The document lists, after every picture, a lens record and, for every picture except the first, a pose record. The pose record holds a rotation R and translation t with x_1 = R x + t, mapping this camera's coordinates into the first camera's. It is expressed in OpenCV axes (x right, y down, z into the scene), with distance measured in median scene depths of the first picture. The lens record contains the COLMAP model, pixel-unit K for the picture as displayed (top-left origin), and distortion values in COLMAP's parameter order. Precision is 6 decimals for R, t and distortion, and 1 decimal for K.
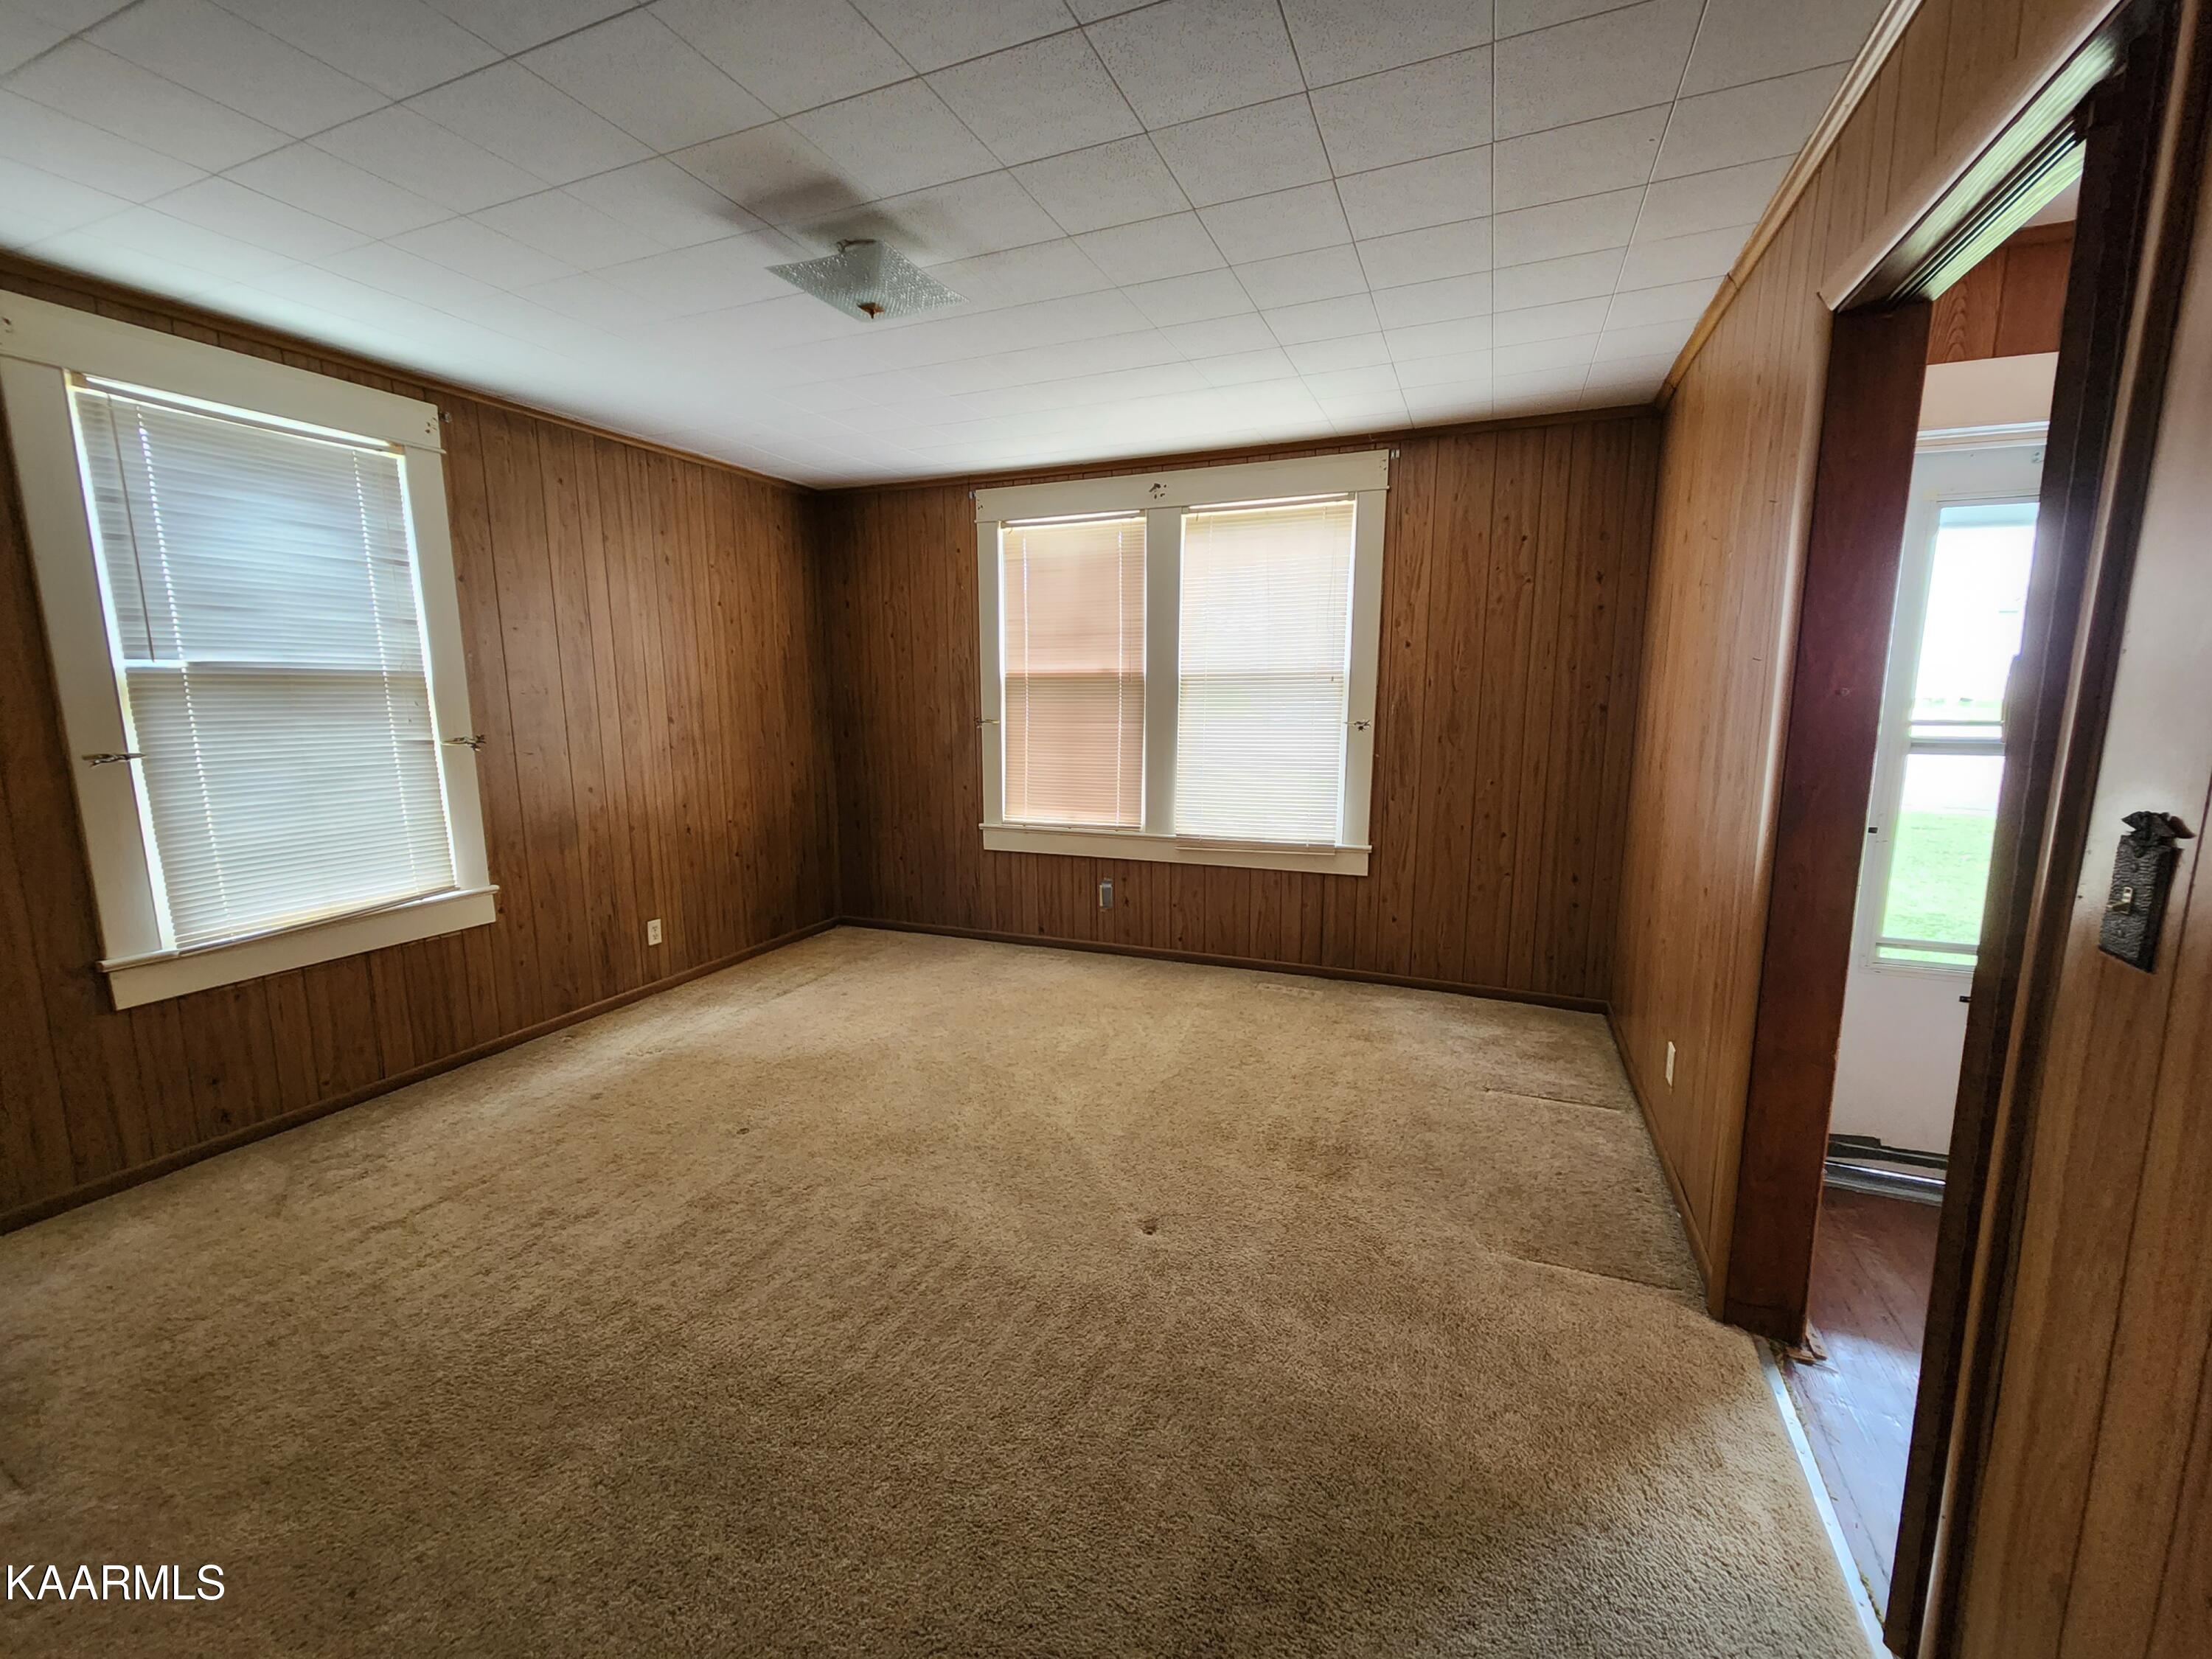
lens RADIAL K [[910.6, 0, 1101.1], [0, 910.6, 828.9], [0, 0, 1]] dist [0.000067, 0.000593]
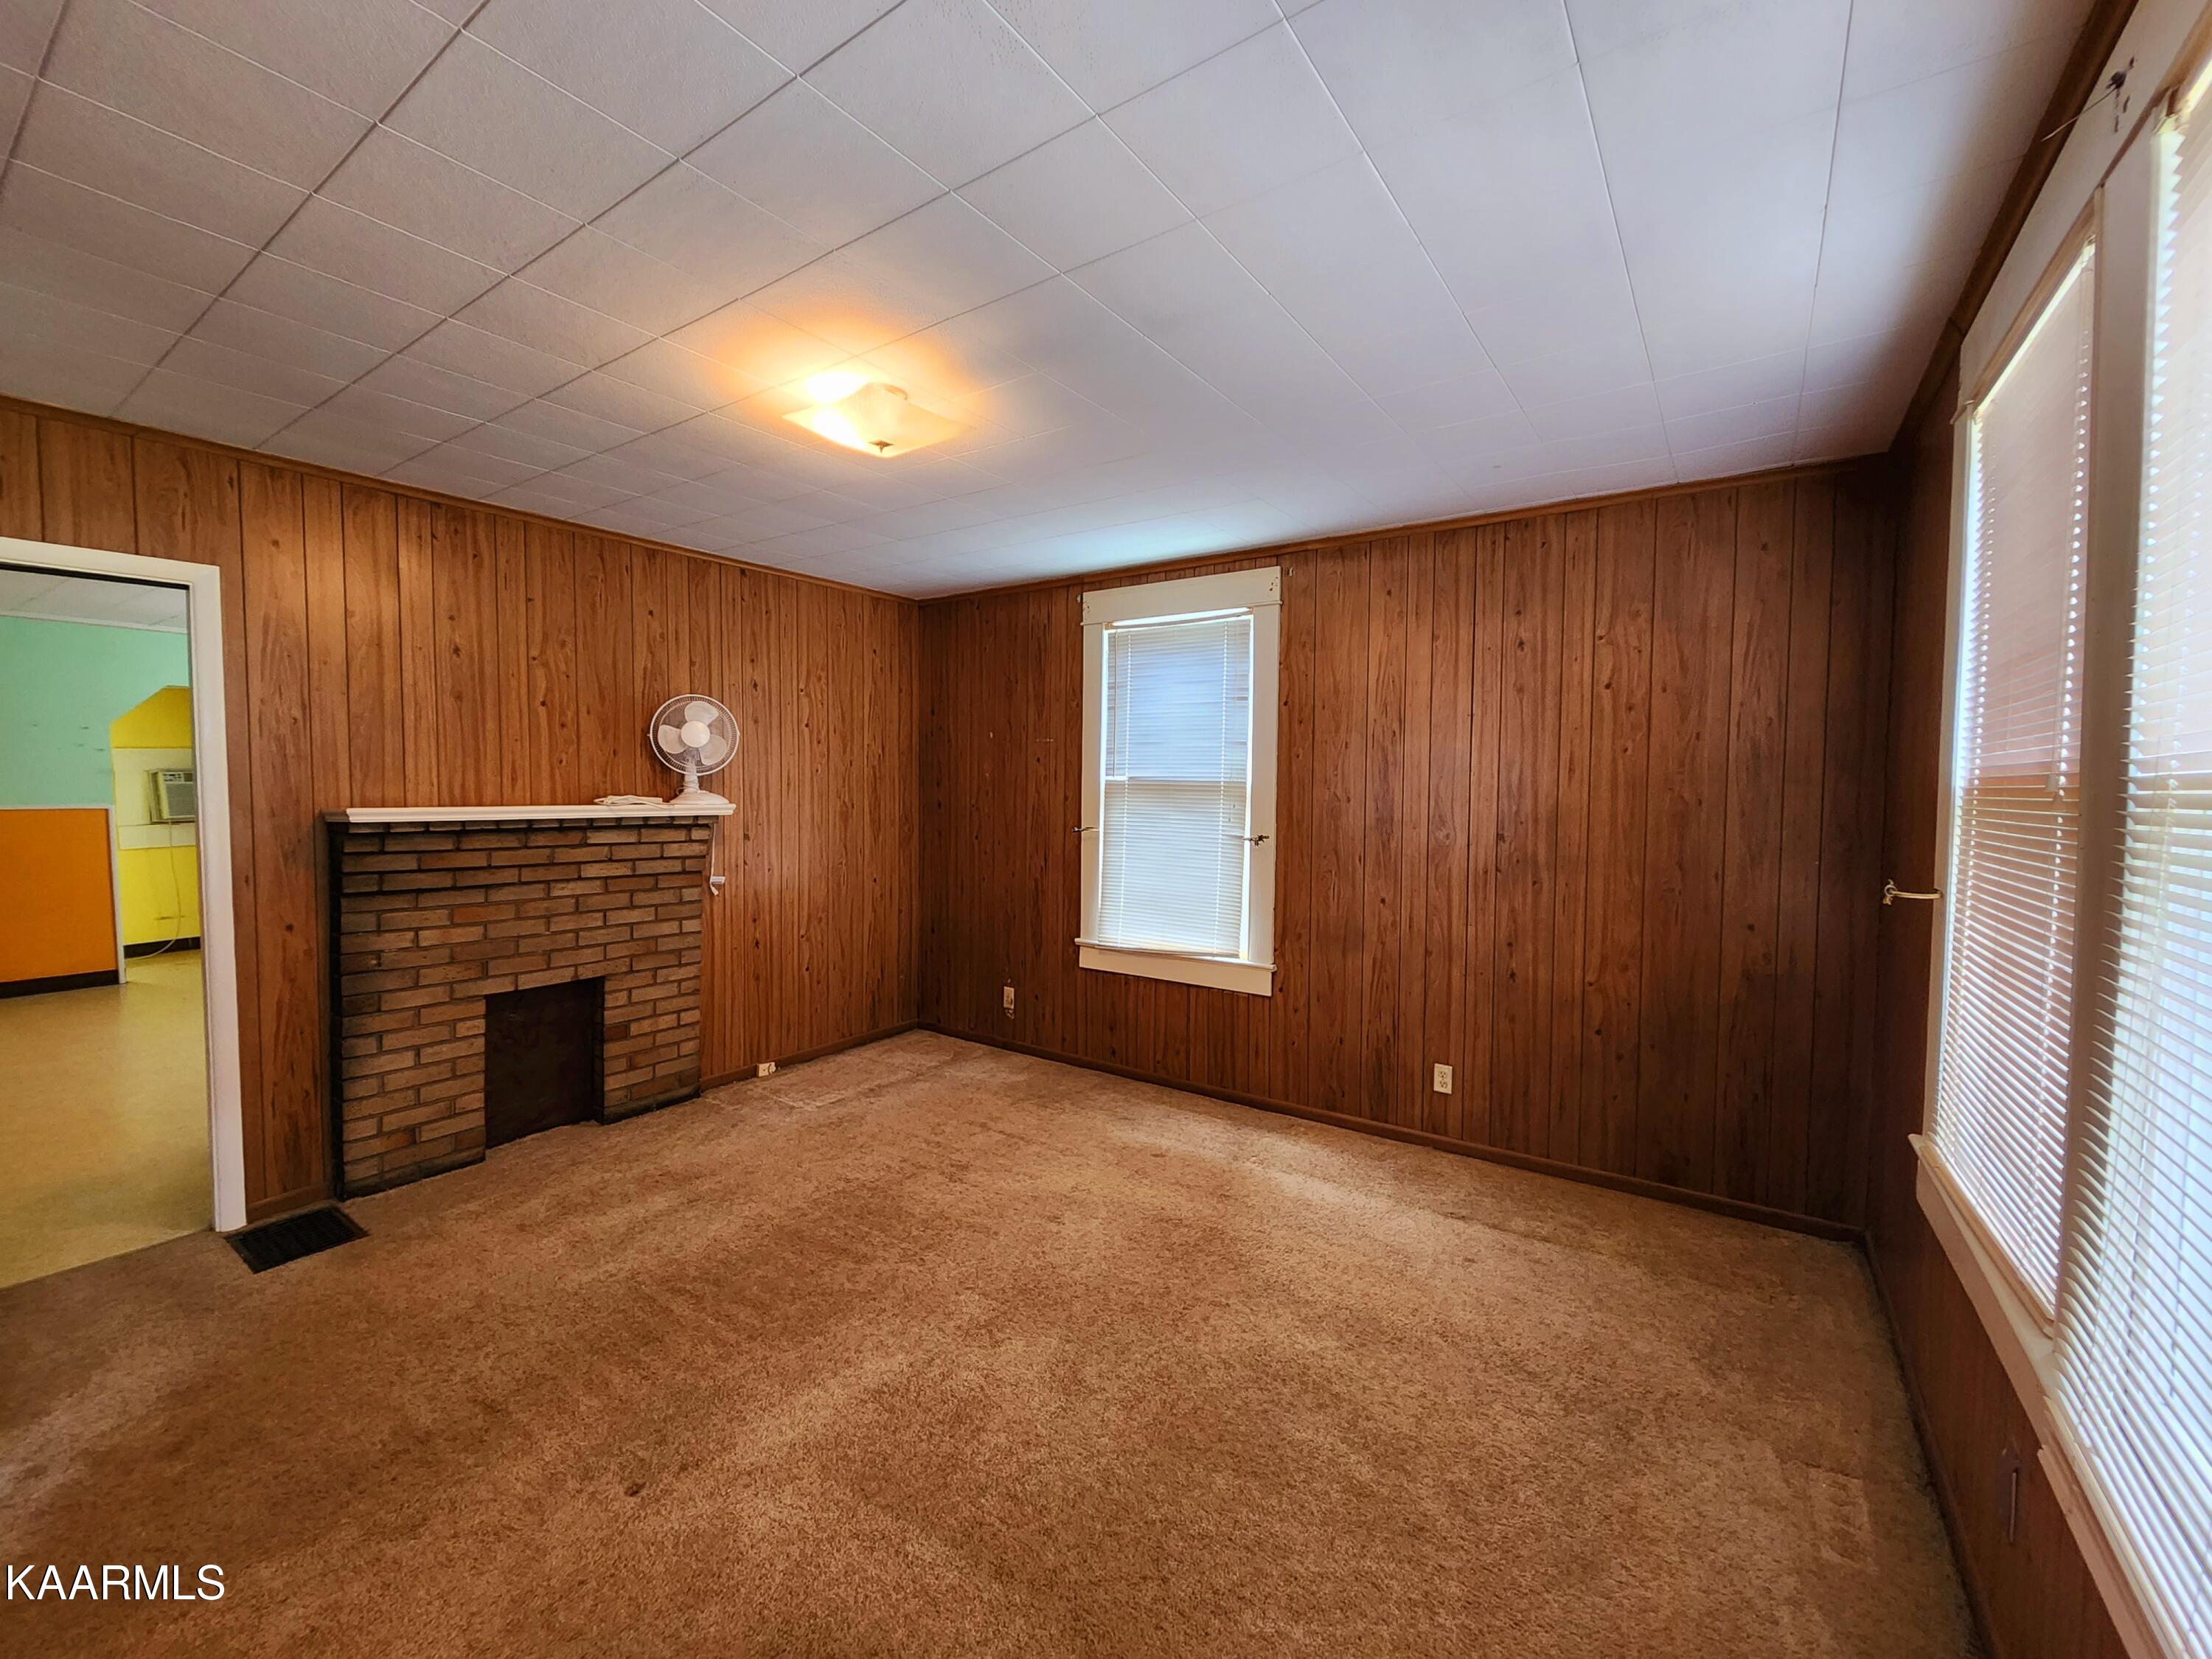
lens RADIAL K [[910.6, 0, 1098.8], [0, 910.6, 825.7], [0, 0, 1]] dist [0.000067, 0.000593]
pose [[-0.208390, 0.050344, -0.976749, 0.433499], [-0.157368, 0.983936, 0.084289, -0.152685], [0.965302, 0.171274, -0.197120, 0.870793]]
